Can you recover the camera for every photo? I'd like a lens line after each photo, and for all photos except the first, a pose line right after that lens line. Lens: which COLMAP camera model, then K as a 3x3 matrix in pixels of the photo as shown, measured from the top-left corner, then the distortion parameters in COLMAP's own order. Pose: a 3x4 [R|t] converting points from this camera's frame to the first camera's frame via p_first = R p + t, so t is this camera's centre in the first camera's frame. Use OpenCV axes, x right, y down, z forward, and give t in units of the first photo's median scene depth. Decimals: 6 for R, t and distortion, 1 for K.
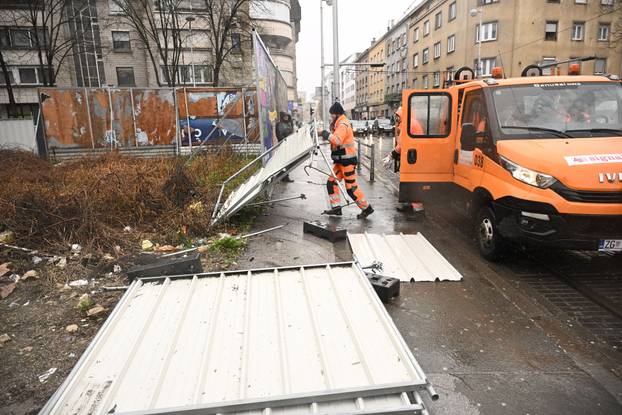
lens RADIAL K [[416.1, 0, 312.0], [0, 416.1, 208.3], [0, 0, 1]] dist [0.008722, -0.004585]
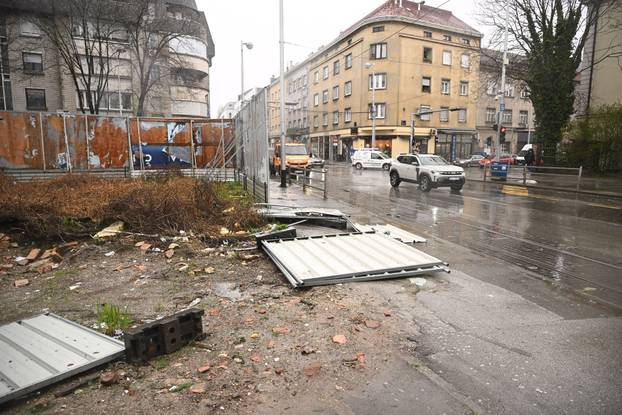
lens RADIAL K [[416.1, 0, 310.9], [0, 416.1, 208.3], [0, 0, 1]] dist [0.008722, -0.004585]
pose [[0.967509, -0.000391, 0.252835, -0.085684], [0.018407, 0.997454, -0.068895, 0.020362], [-0.252164, 0.071311, 0.965053, -0.093166]]
